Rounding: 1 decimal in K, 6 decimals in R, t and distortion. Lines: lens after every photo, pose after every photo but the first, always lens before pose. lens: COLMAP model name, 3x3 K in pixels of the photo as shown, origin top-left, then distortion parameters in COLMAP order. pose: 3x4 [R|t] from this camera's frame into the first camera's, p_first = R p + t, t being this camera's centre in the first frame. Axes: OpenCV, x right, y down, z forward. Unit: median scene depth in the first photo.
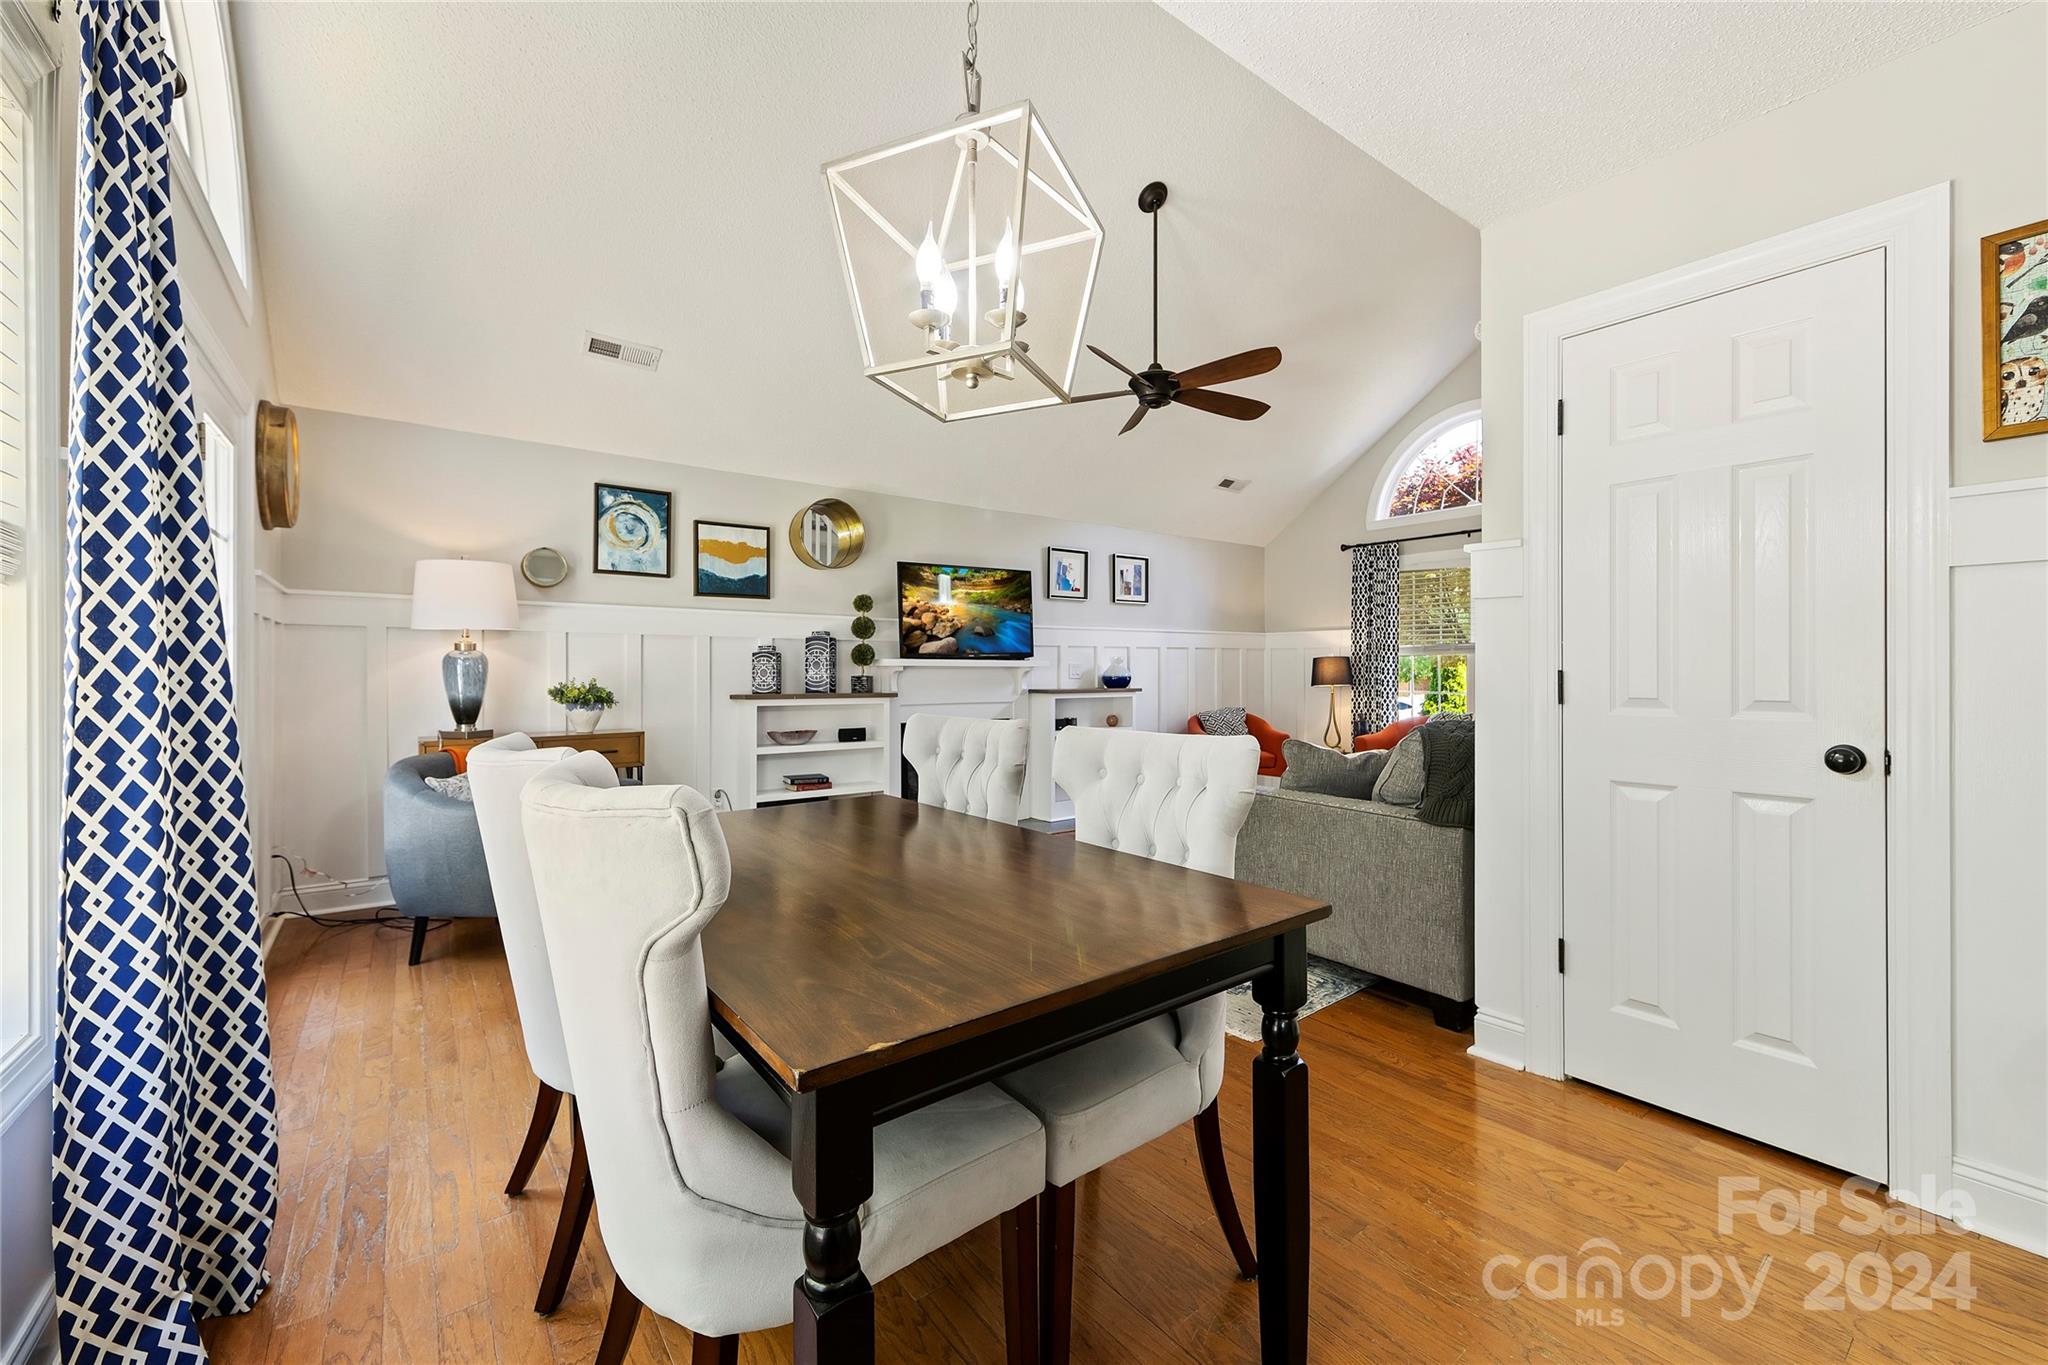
lens RADIAL K [[810.6, 0, 1026.1], [0, 810.6, 673.6], [0, 0, 1]] dist [0.000268, -0.000069]
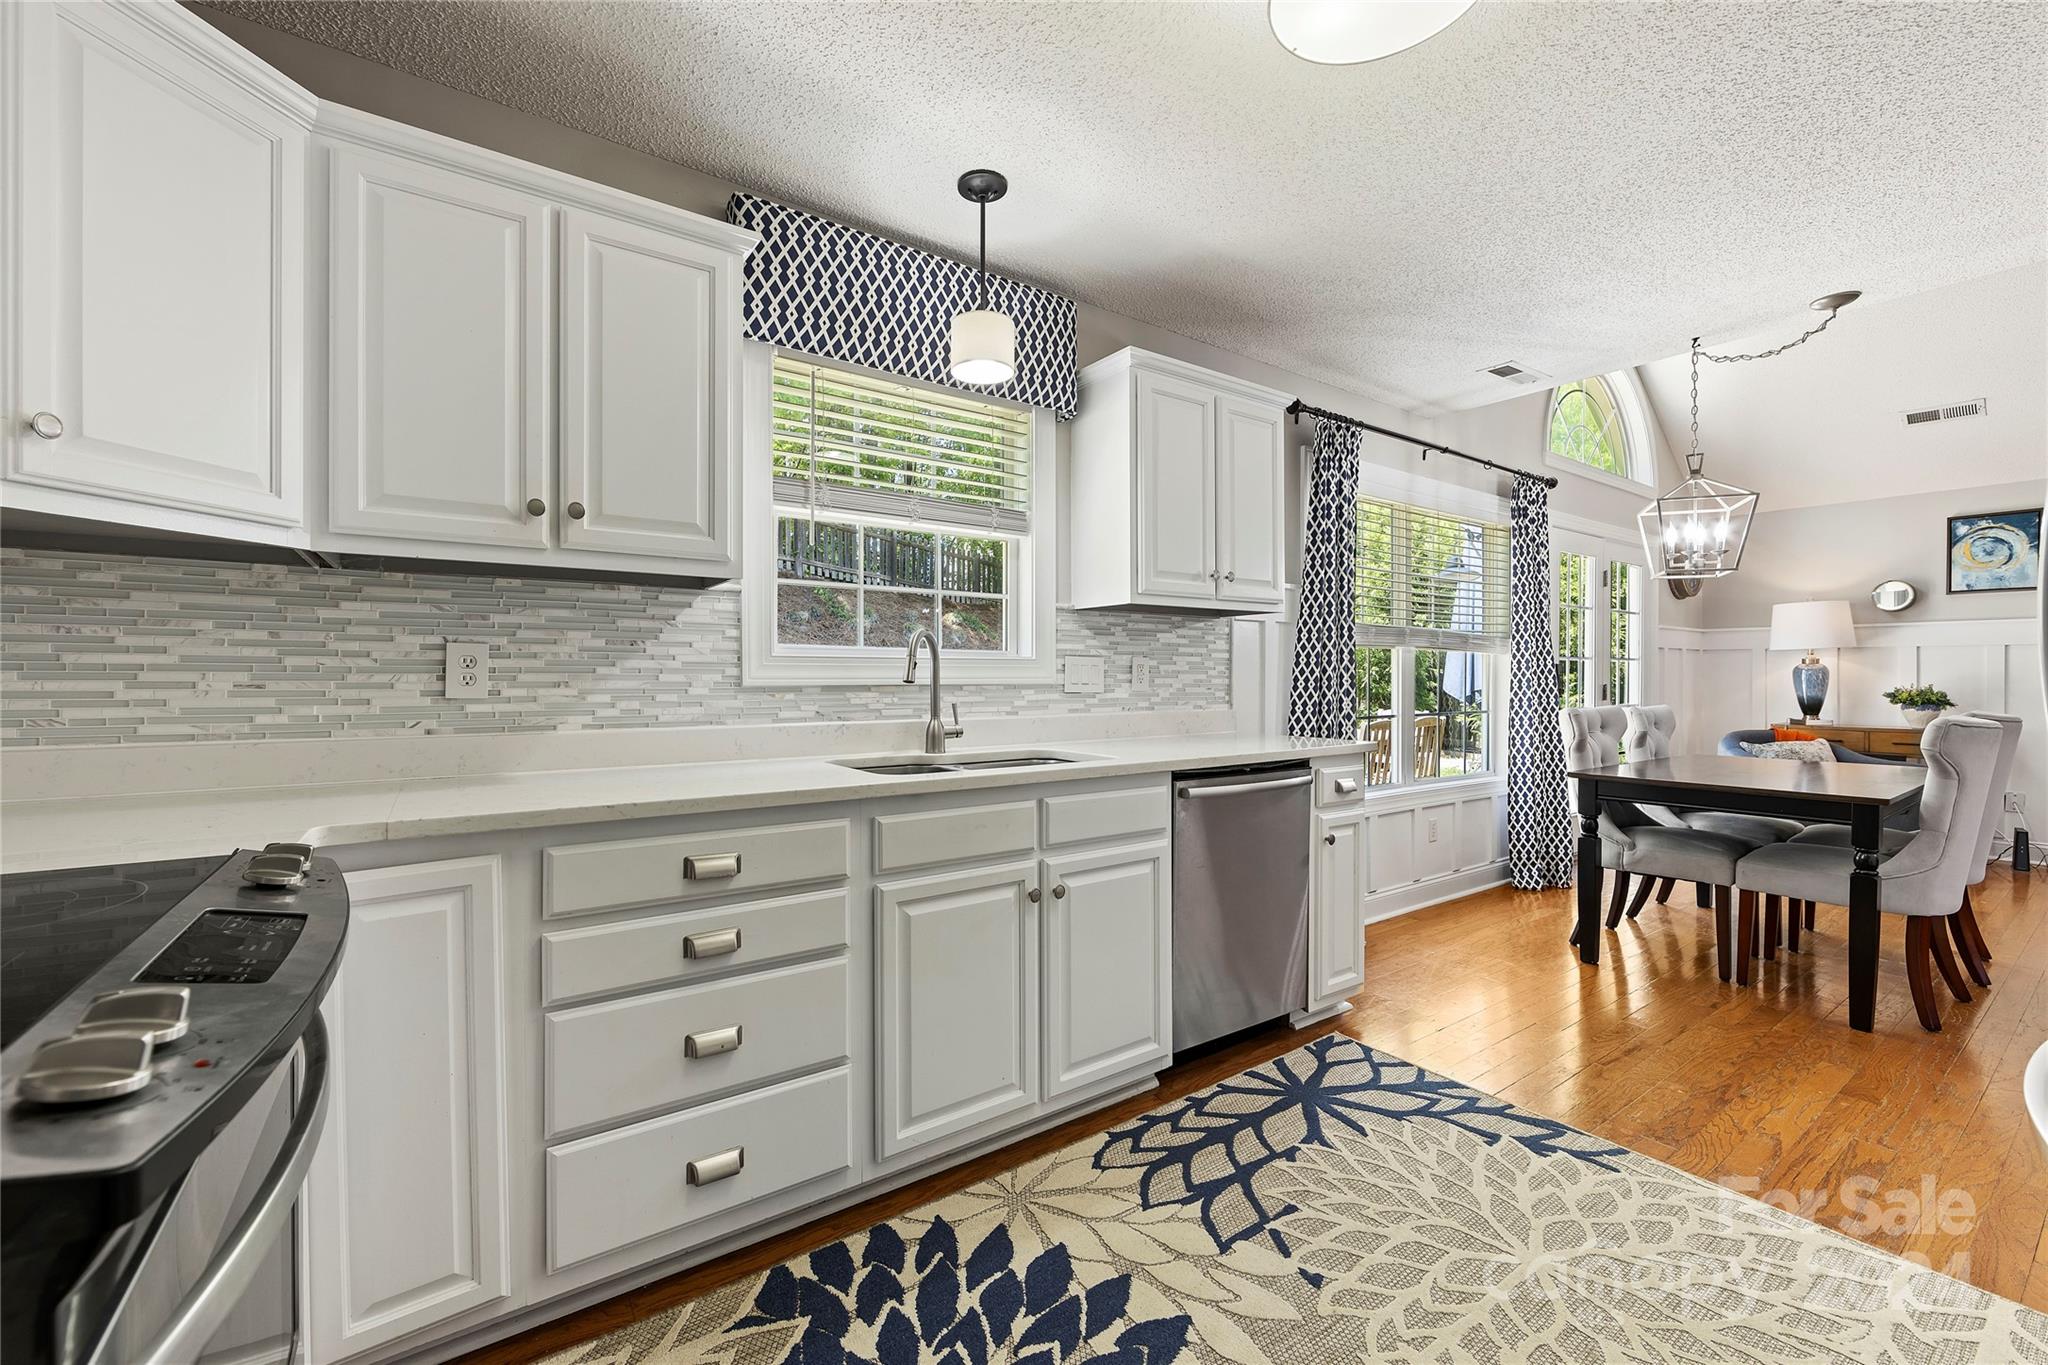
lens RADIAL K [[822.6, 0, 1023.7], [0, 822.6, 678.7], [0, 0, 1]] dist [-0.004214, -0.000437]
pose [[-0.039276, 0.002835, -0.999224, 0.674290], [-0.004511, 0.999985, 0.003014, -0.000175], [0.999218, 0.004626, -0.039263, -0.276078]]
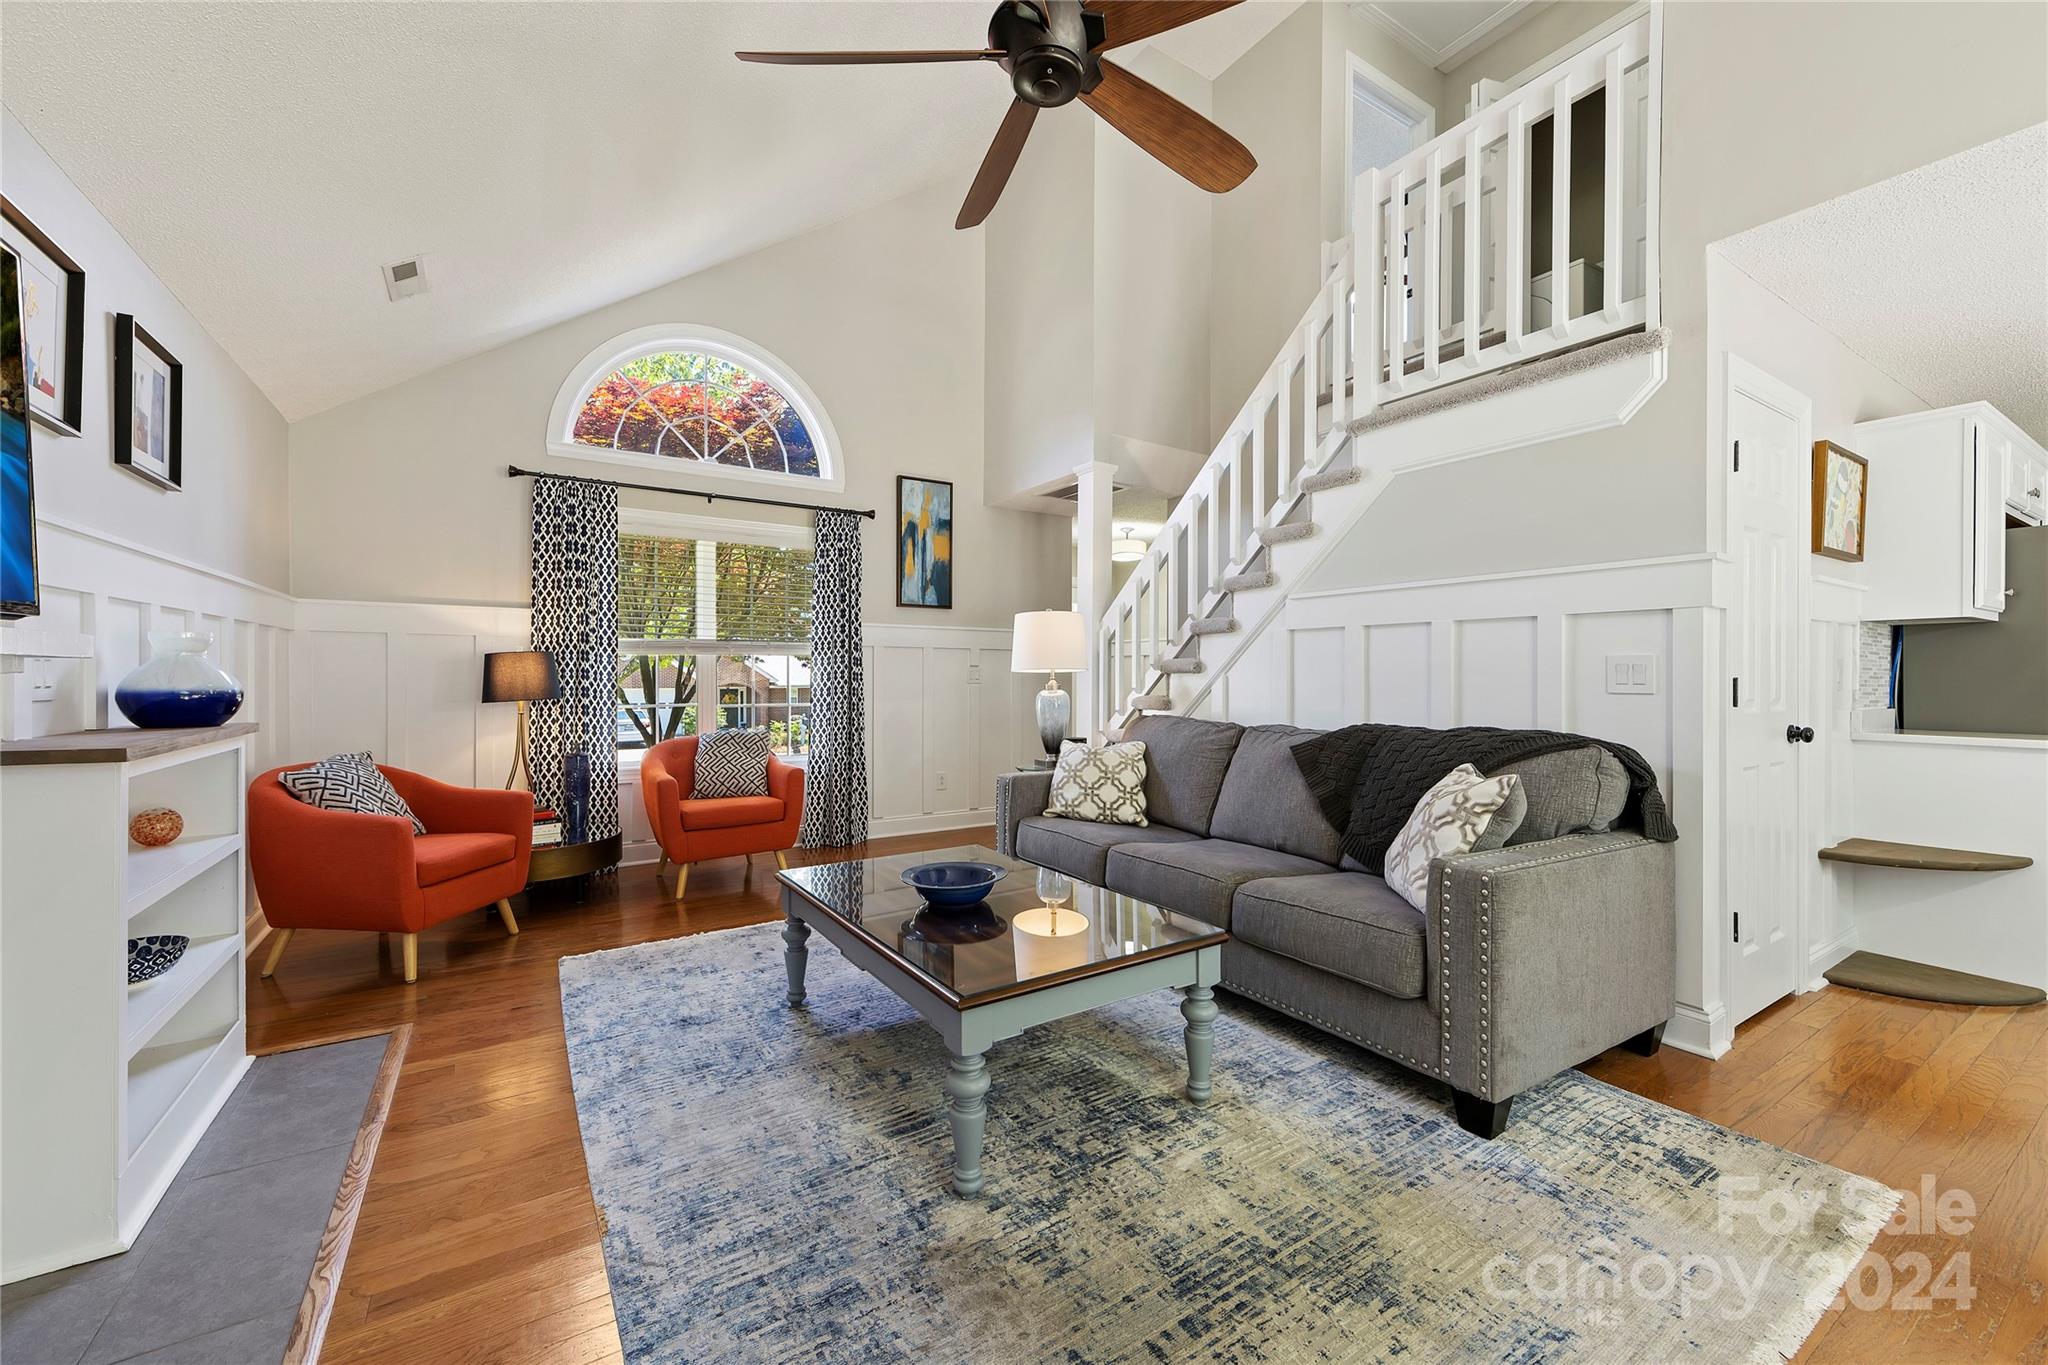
lens RADIAL K [[793.6, 0, 996.3], [0, 793.6, 676.9], [0, 0, 1]] dist [0.000501, -0.000018]
pose [[0.095479, -0.002459, 0.995428, -0.260077], [0.003357, 0.999992, 0.002149, -0.003132], [-0.995426, 0.003136, 0.095486, 0.922294]]
